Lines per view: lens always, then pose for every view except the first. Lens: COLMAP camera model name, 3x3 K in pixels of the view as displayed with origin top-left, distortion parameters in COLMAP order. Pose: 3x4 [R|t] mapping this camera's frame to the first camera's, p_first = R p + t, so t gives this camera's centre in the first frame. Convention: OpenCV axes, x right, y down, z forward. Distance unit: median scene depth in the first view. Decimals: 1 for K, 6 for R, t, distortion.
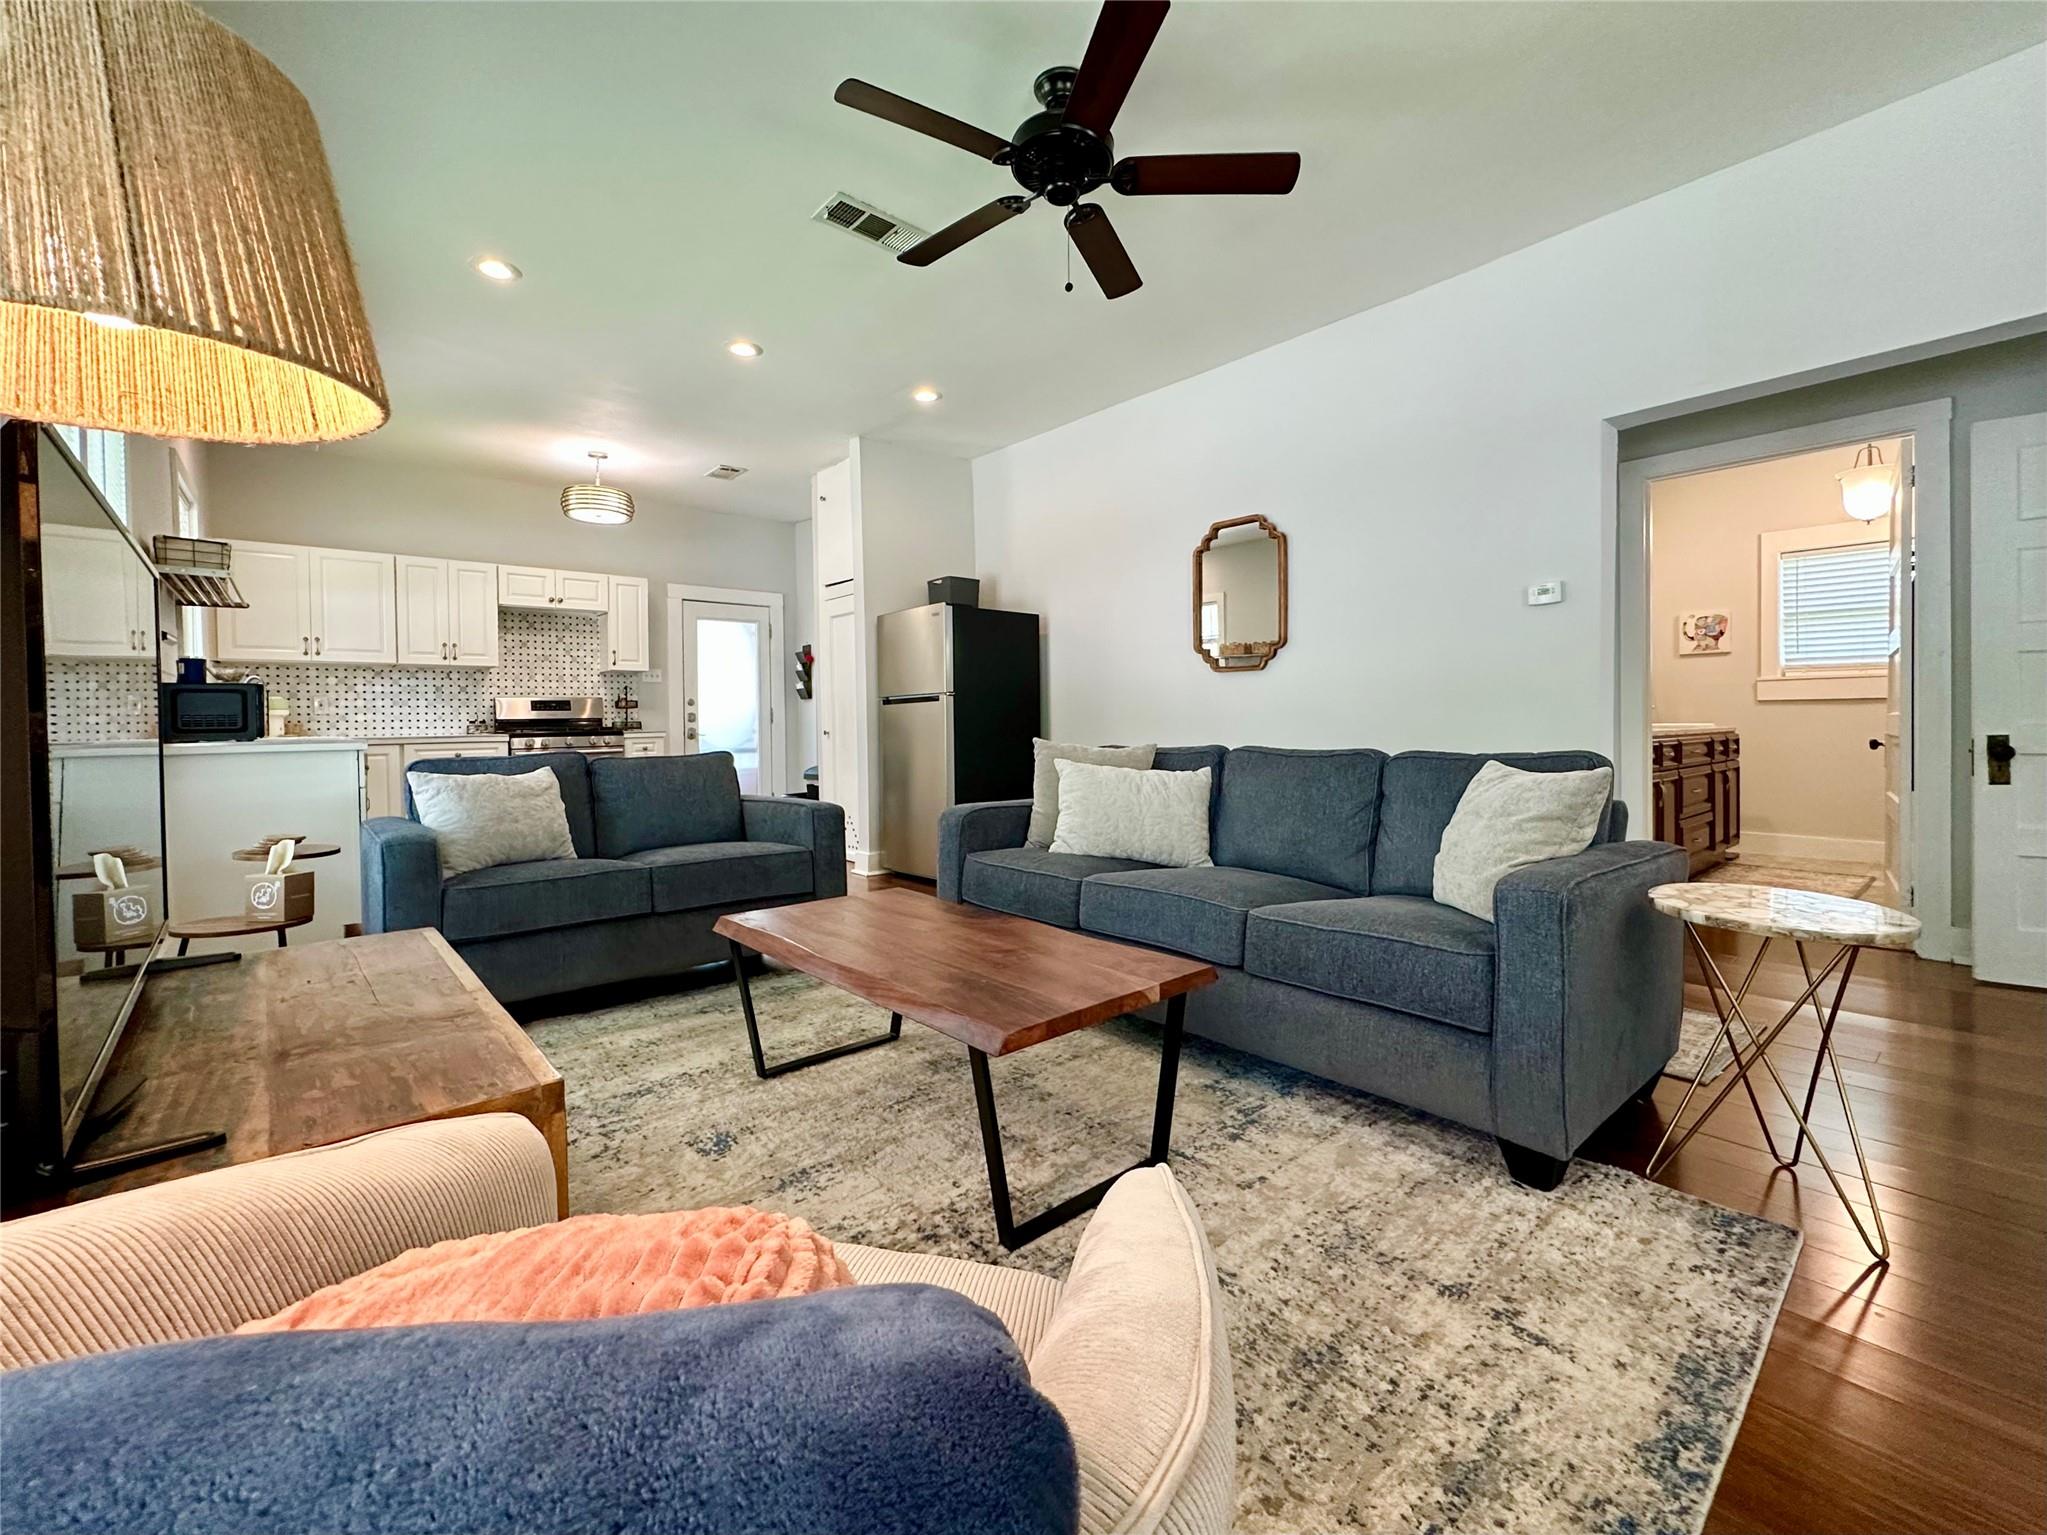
lens RADIAL K [[858.8, 0, 1020.8], [0, 858.8, 734.0], [0, 0, 1]] dist [-0.000331, -0.004991]
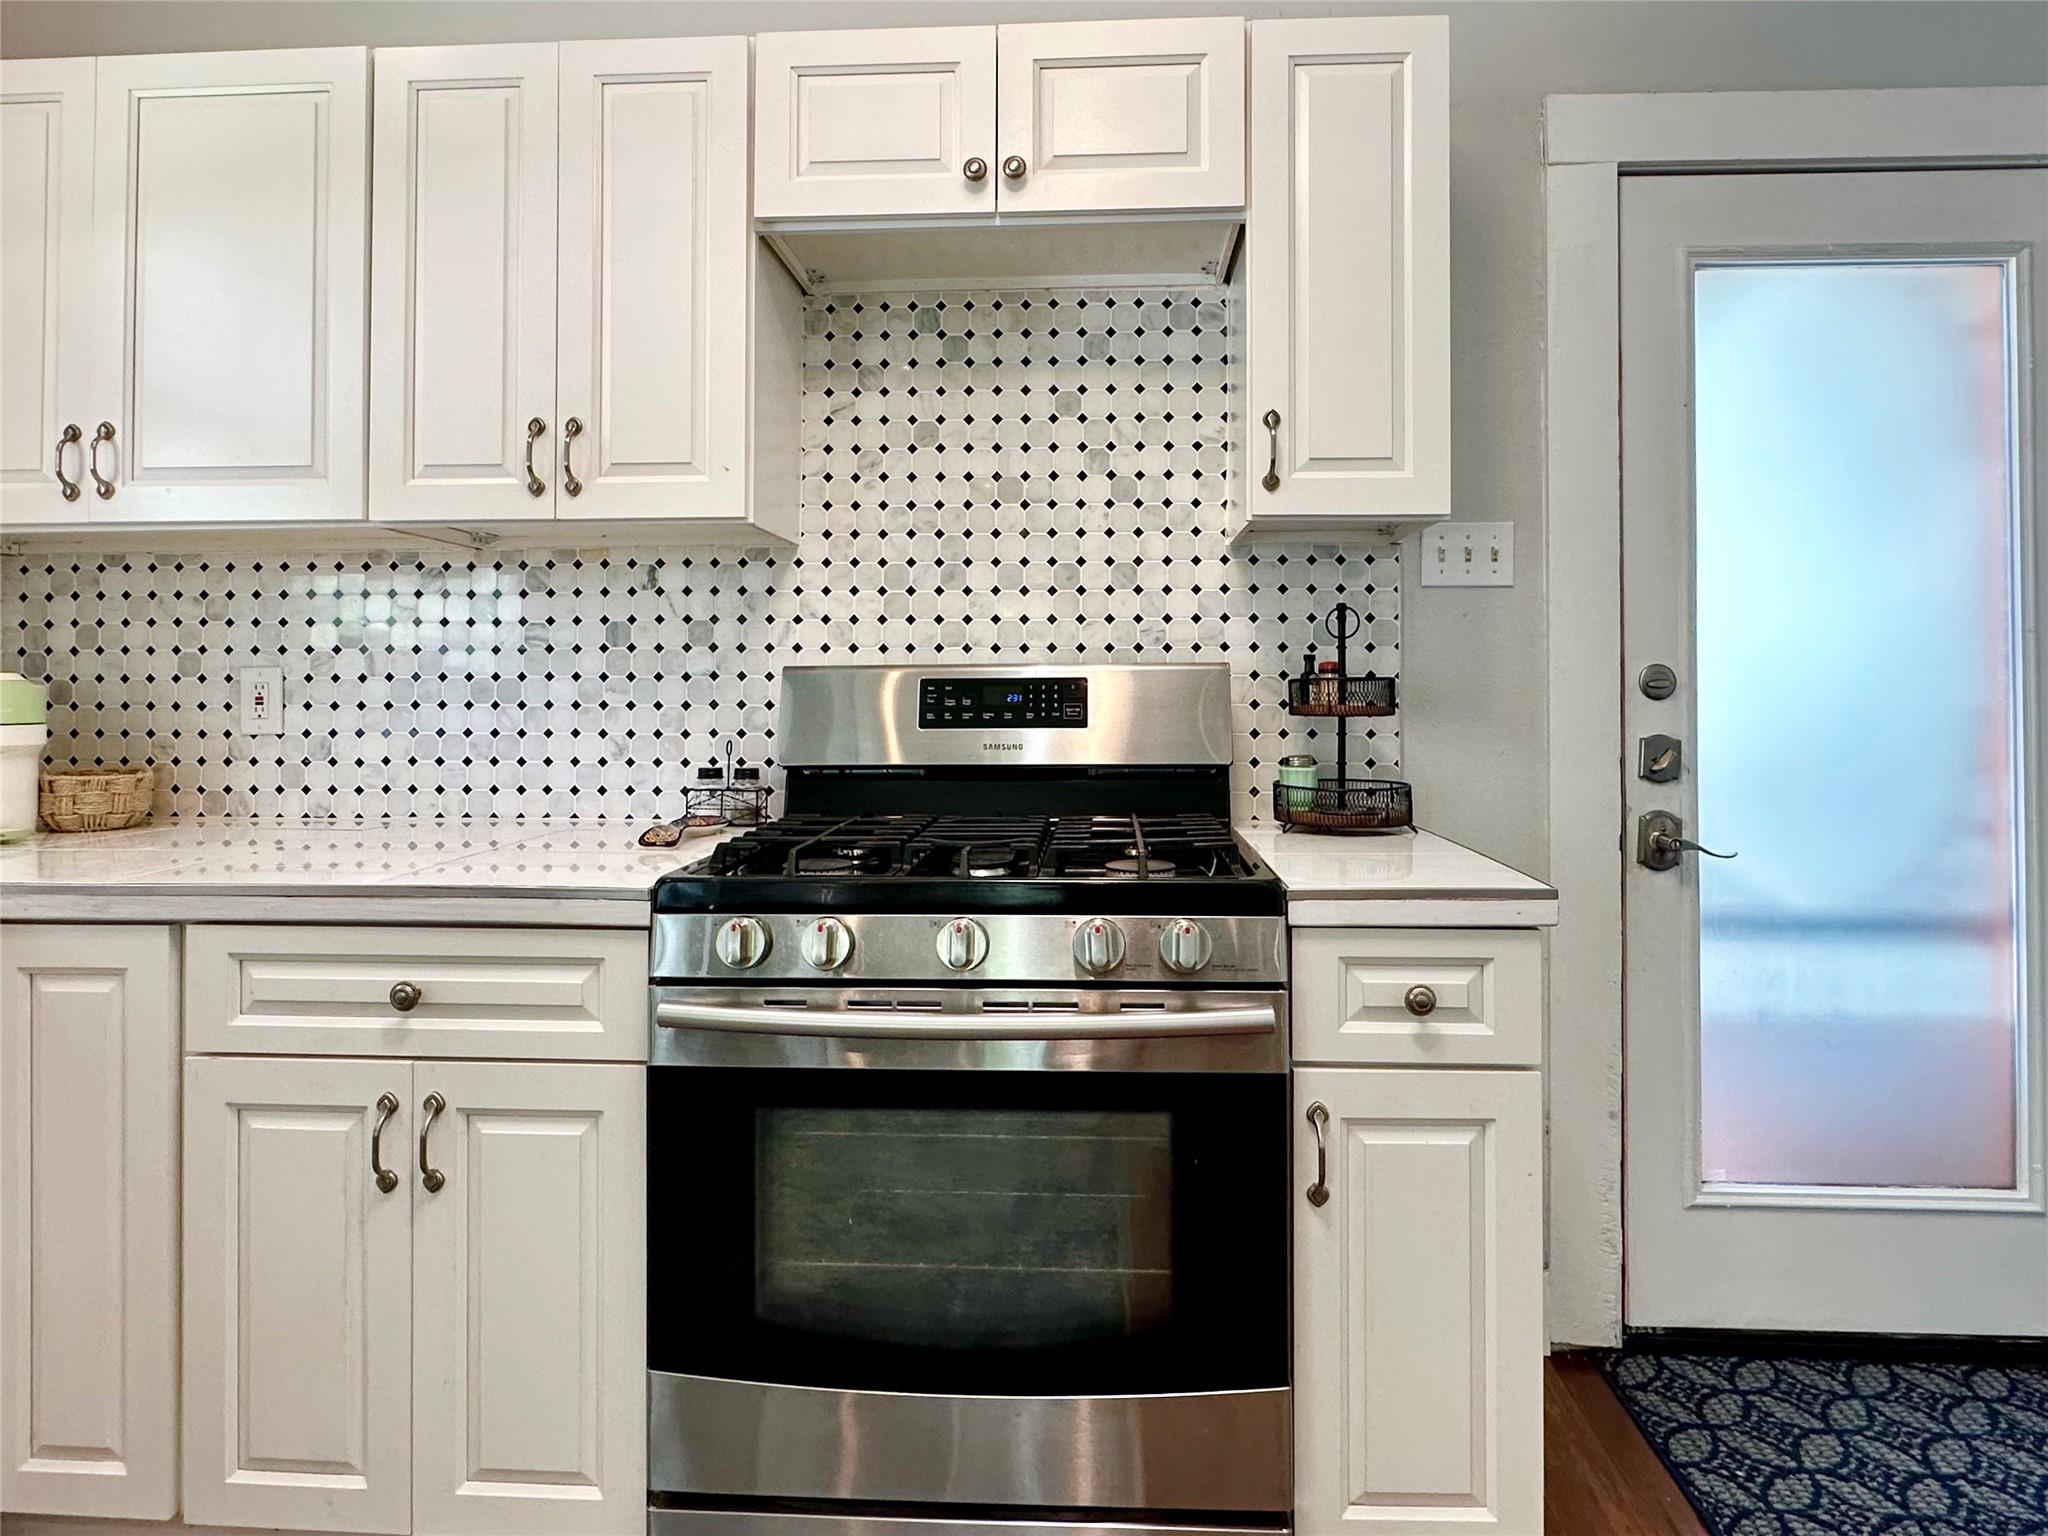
lens RADIAL K [[1165.9, 0, 1049.2], [0, 1165.9, 660.8], [0, 0, 1]] dist [0.002253, 0.001555]
pose [[0.735485, -0.004564, -0.677525, -0.367552], [-0.017921, 0.999496, -0.026187, -0.038632], [0.677303, 0.031402, 0.735033, 0.851495]]
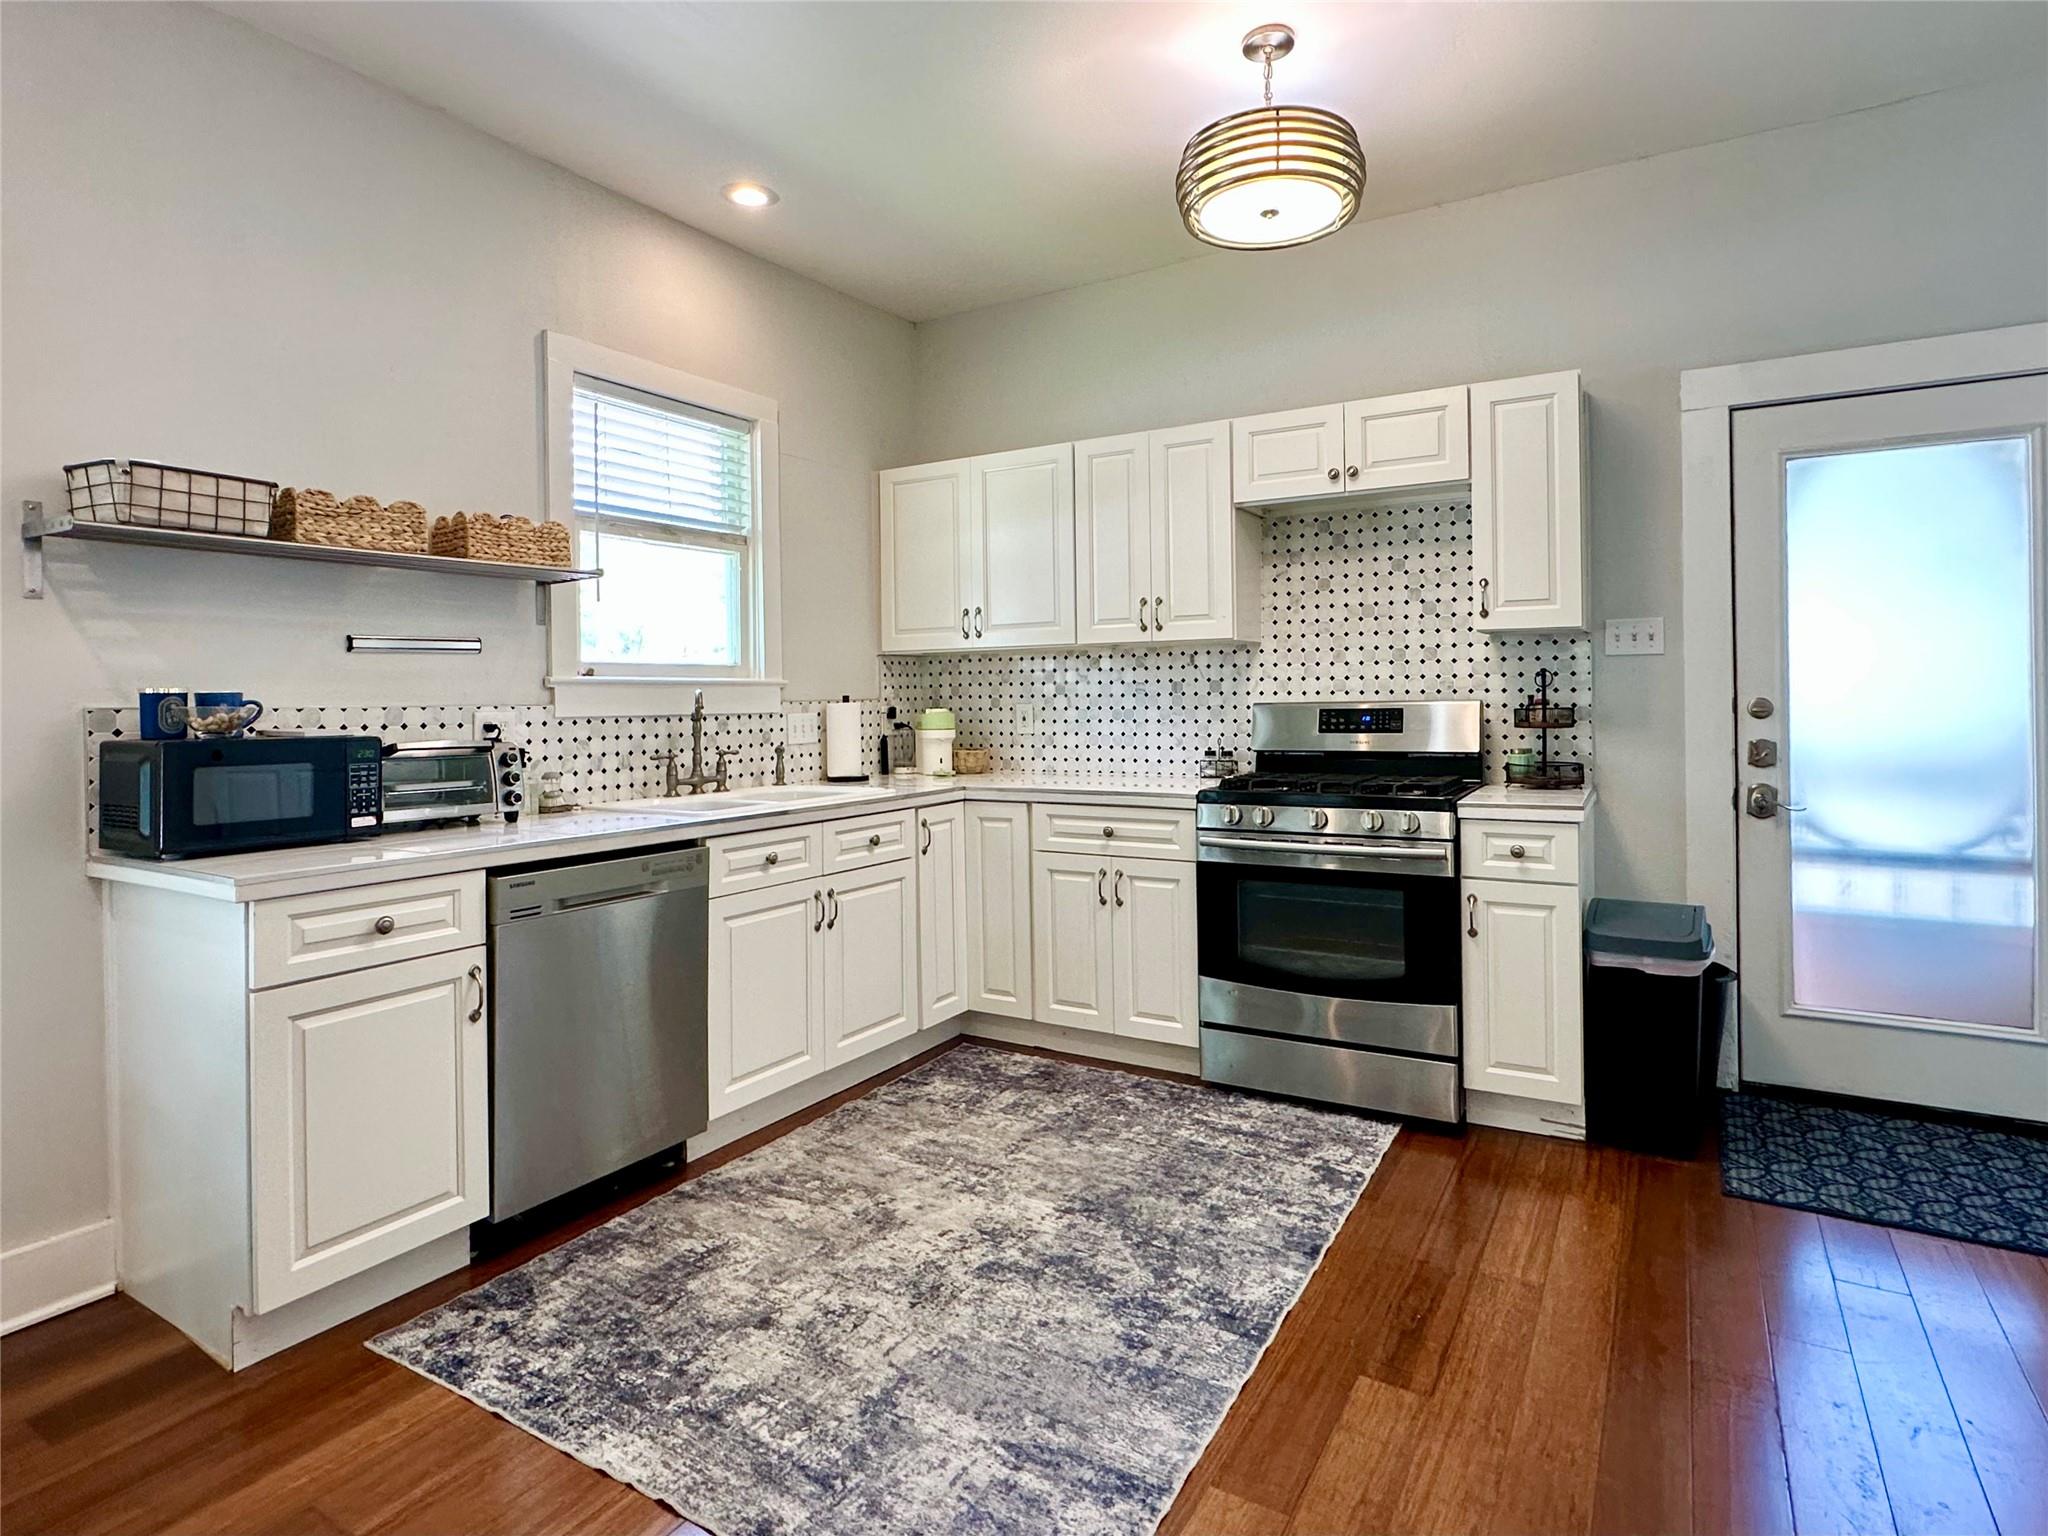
lens RADIAL K [[1097.7, 0, 1008.6], [0, 1097.7, 675.3], [0, 0, 1]] dist [-0.007205, -0.001755]
pose [[0.332660, -0.011751, -0.942974, -0.093239], [-0.007762, 0.999854, -0.015198, -0.049359], [0.943015, 0.012375, 0.332520, 0.696455]]
